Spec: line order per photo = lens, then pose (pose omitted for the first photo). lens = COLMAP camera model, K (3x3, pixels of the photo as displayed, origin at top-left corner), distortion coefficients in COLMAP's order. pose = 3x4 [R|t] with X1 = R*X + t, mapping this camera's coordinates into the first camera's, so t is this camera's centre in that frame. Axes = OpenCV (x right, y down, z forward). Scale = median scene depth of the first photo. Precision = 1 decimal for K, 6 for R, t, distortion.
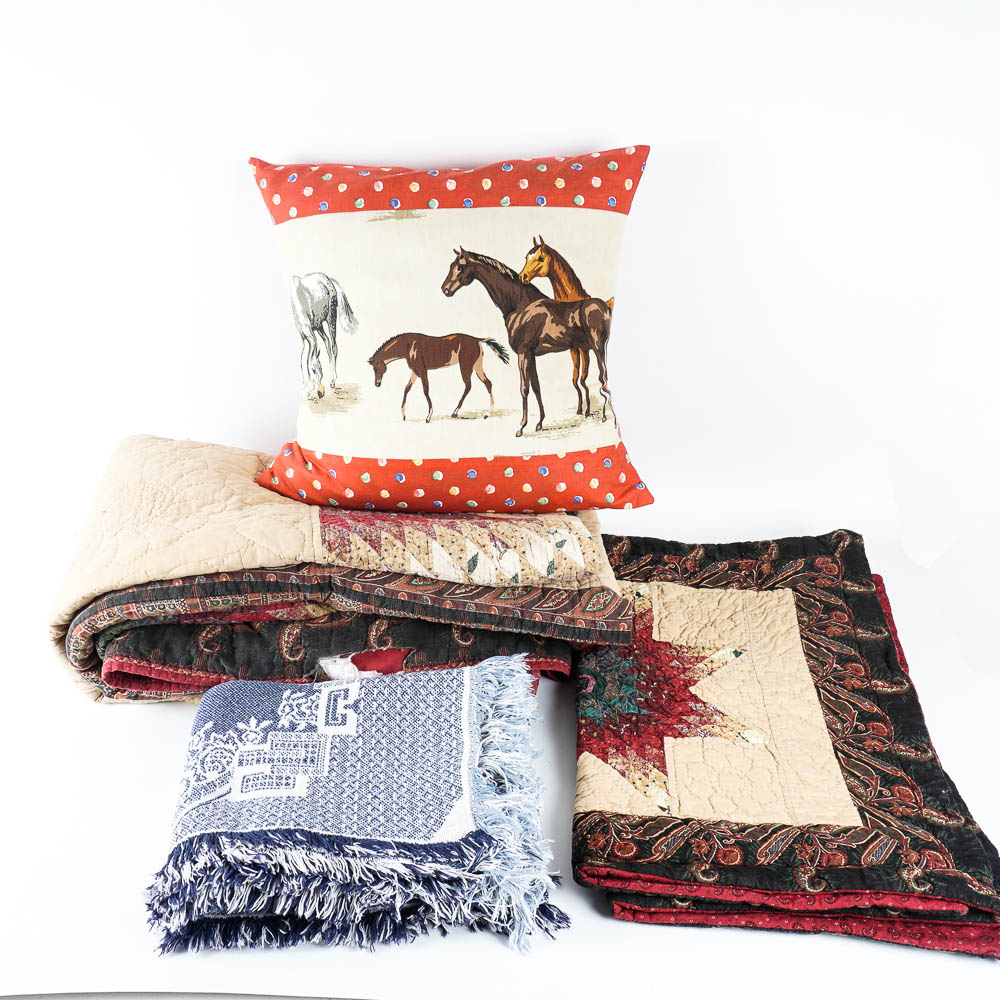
lens RADIAL K [[910.3, 0, 490.5], [0, 910.3, 504.0], [0, 0, 1]] dist [-0.011383, 0.000000]
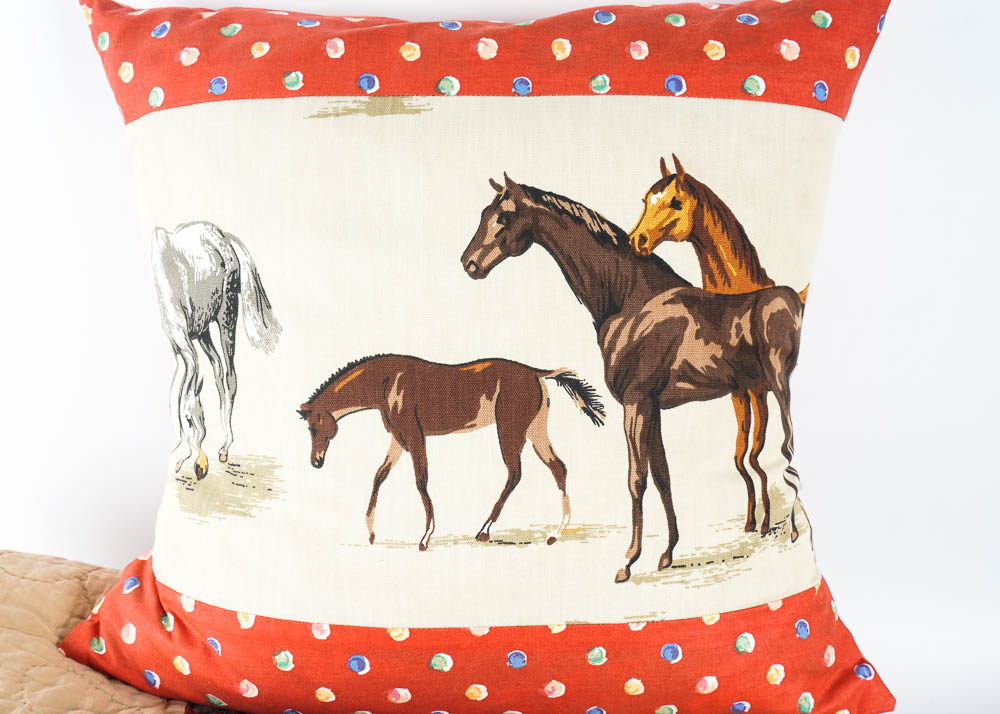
lens RADIAL K [[1102.6, 0, 504.6], [0, 1102.6, 357.0], [0, 0, 1]] dist [0.020739, 0.000000]
pose [[0.999765, 0.021659, -0.001092, -0.029538], [-0.021616, 0.991223, -0.130420, -0.112618], [-0.001742, 0.130413, 0.991458, 0.436847]]
